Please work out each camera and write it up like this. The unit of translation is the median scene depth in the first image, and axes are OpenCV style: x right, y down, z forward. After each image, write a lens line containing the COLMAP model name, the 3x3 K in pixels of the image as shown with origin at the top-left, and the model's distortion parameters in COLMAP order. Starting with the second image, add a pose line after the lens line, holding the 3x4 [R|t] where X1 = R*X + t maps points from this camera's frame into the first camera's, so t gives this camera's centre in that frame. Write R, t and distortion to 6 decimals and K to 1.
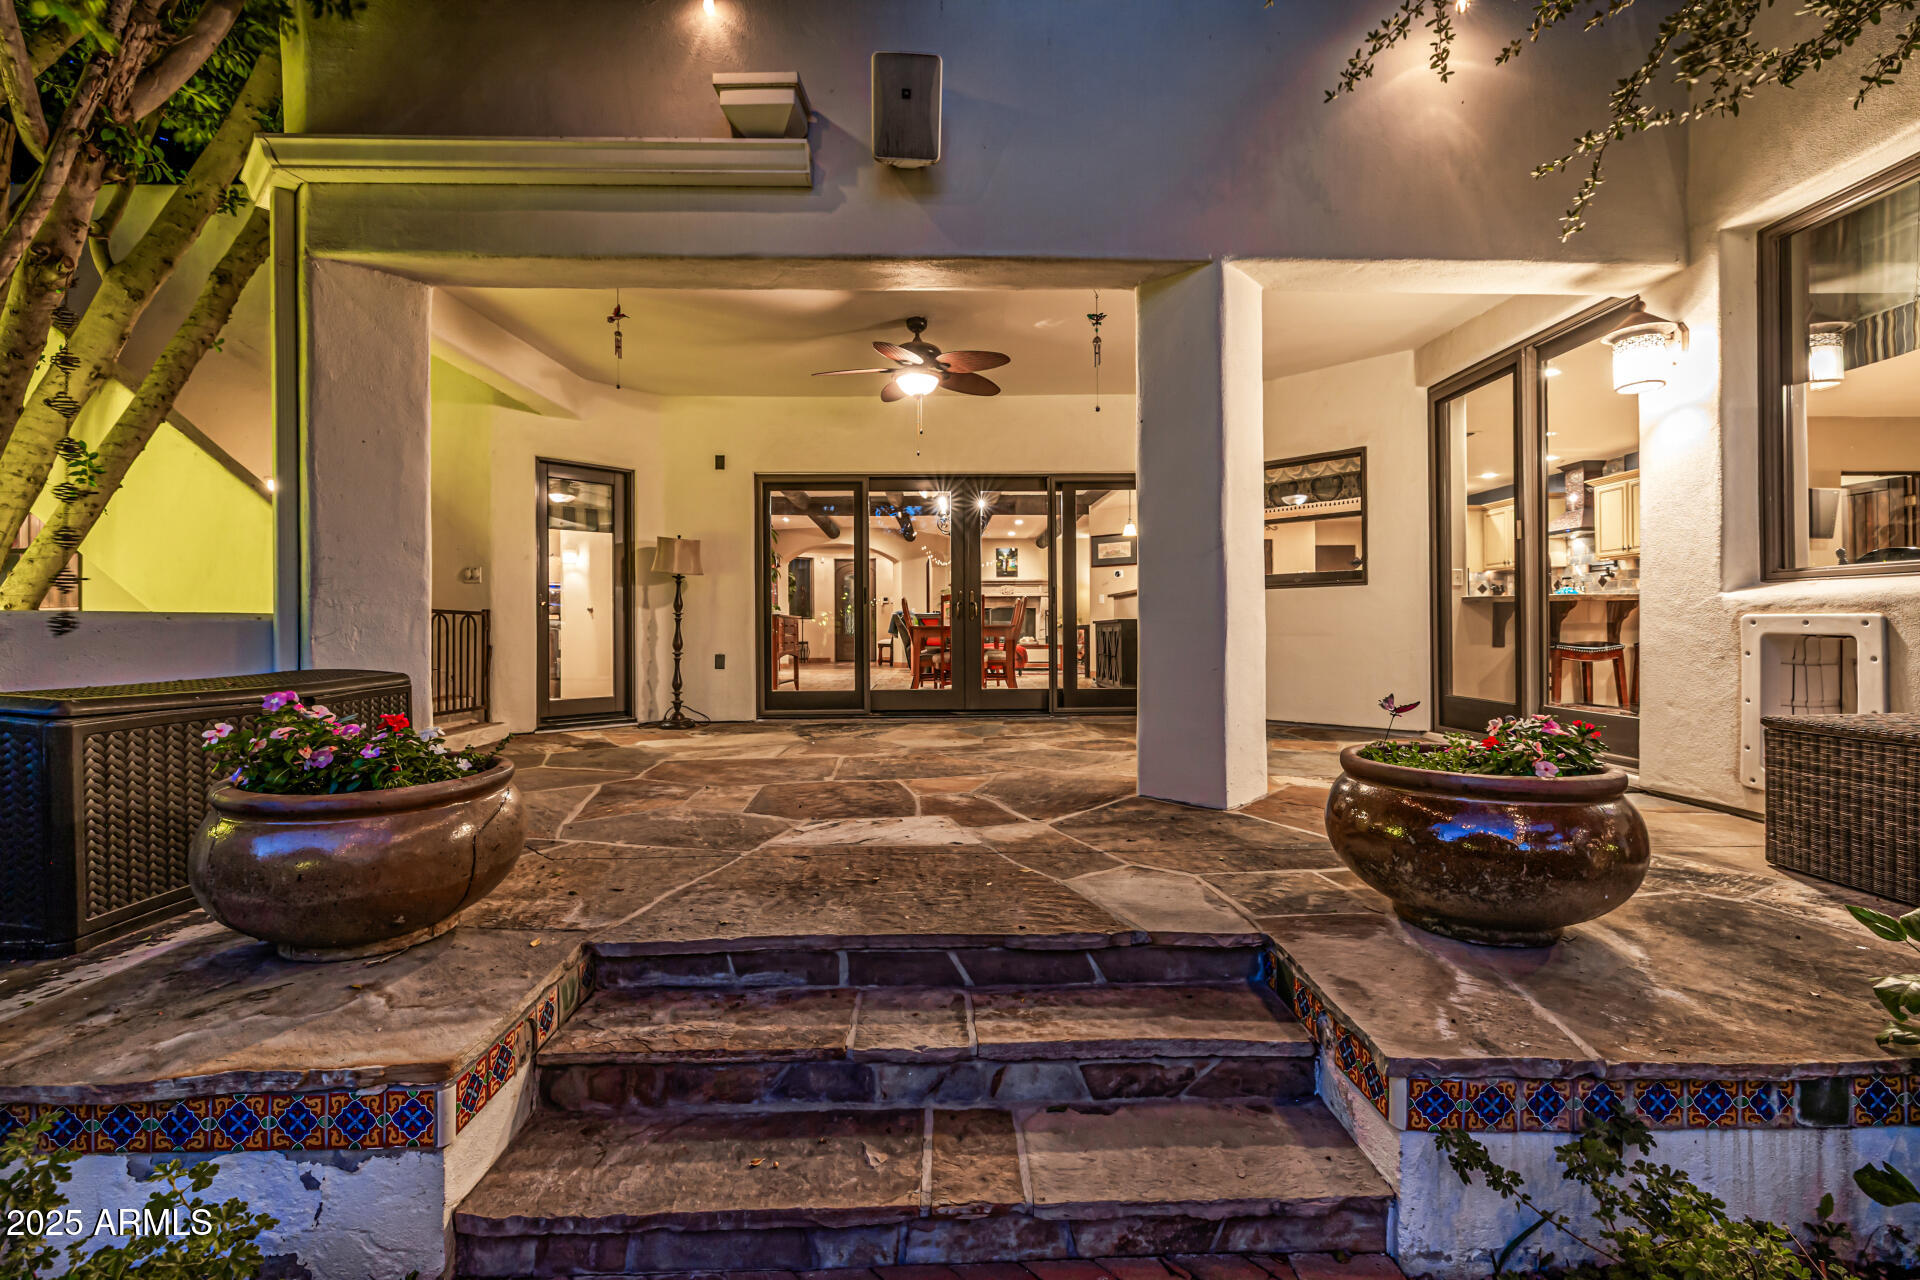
lens RADIAL K [[831.8, 0, 965.7], [0, 831.8, 626.7], [0, 0, 1]] dist [0.002179, 0.000248]
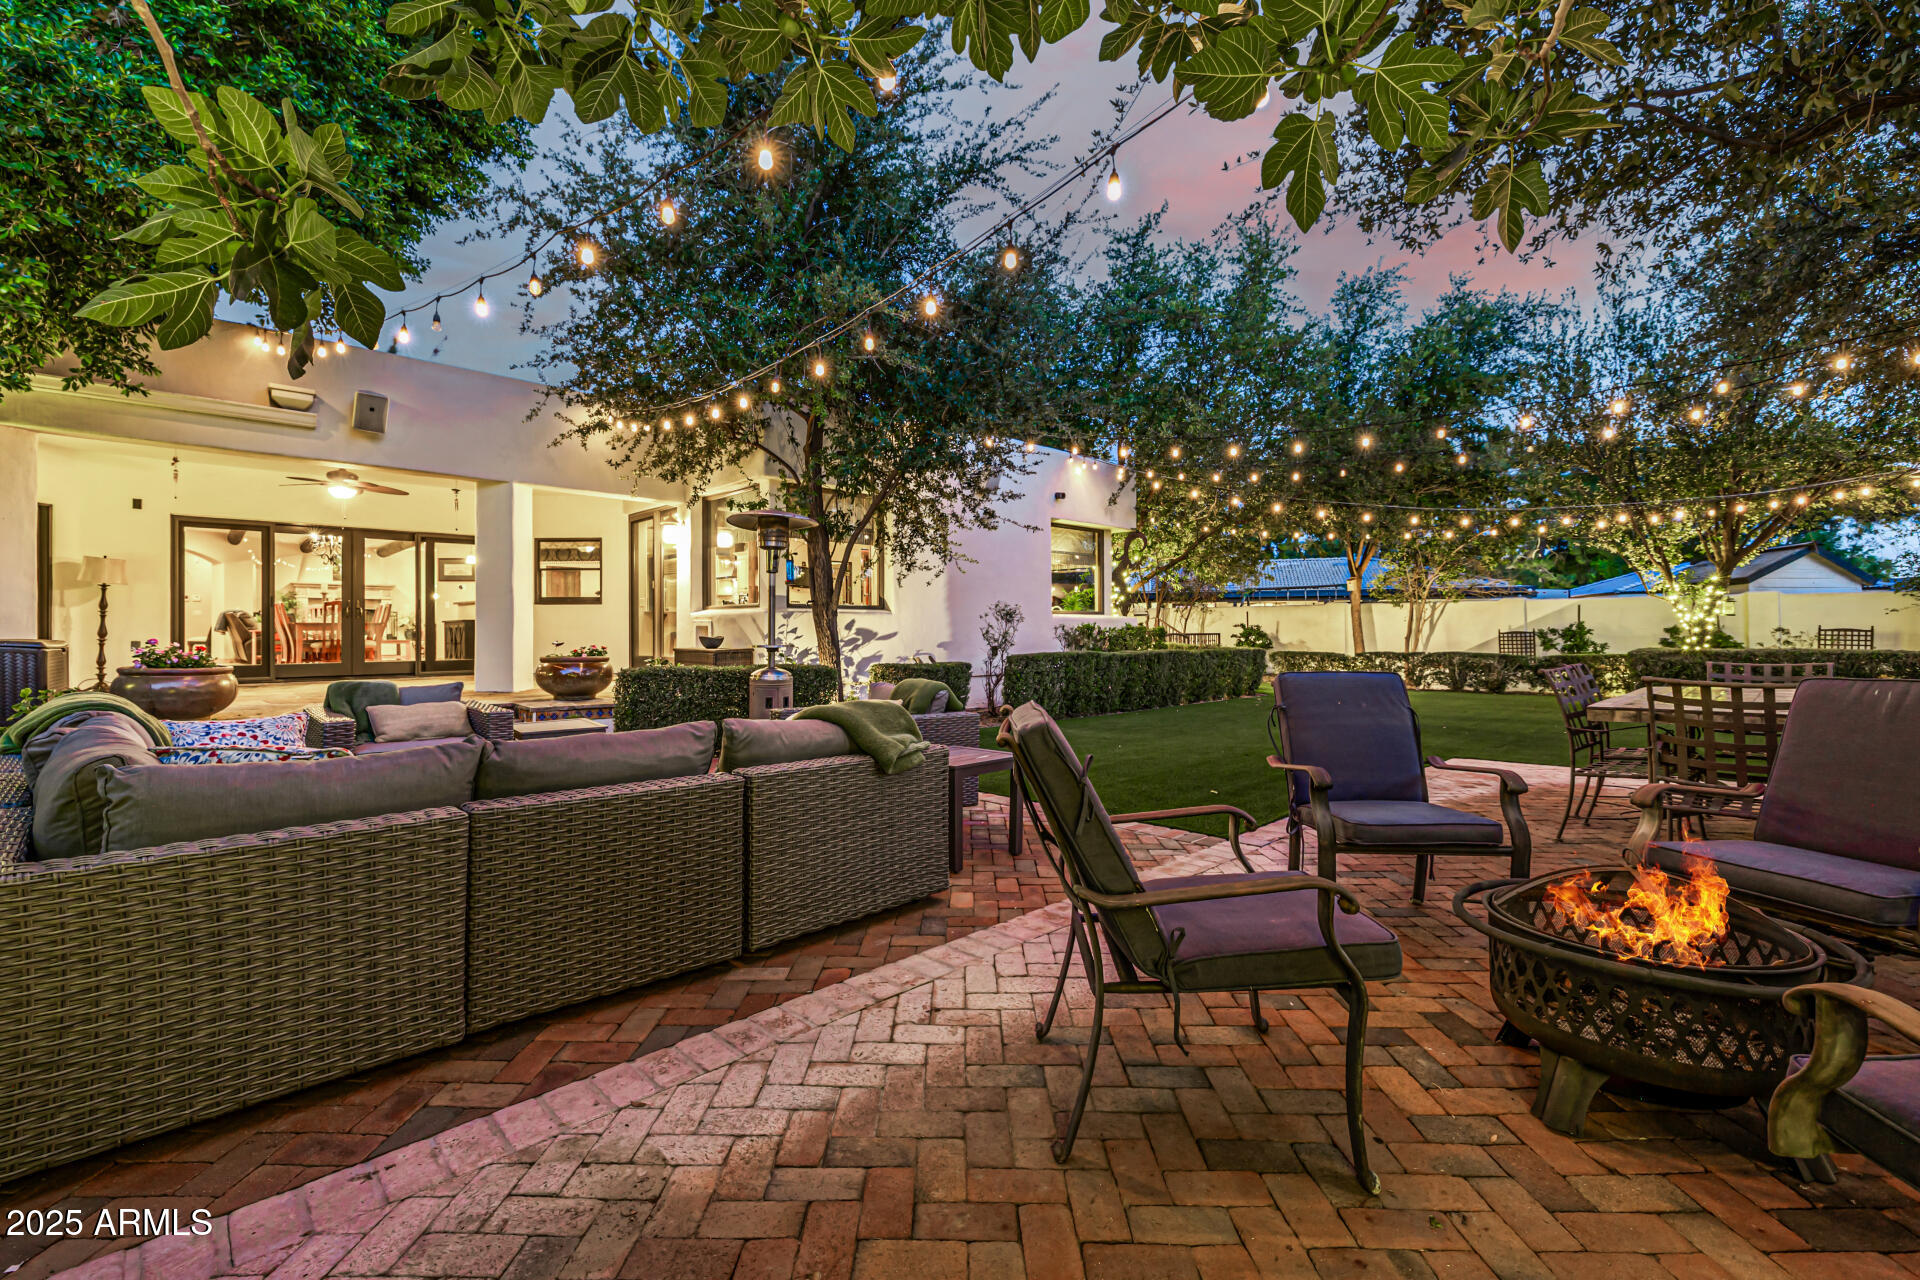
lens RADIAL K [[831.8, 0, 965.7], [0, 831.8, 626.7], [0, 0, 1]] dist [0.002179, 0.000248]
pose [[0.743062, 0.005651, 0.669199, -0.199550], [-0.002980, 0.999982, -0.005135, 0.012441], [-0.669216, 0.001822, 0.743065, -0.988116]]
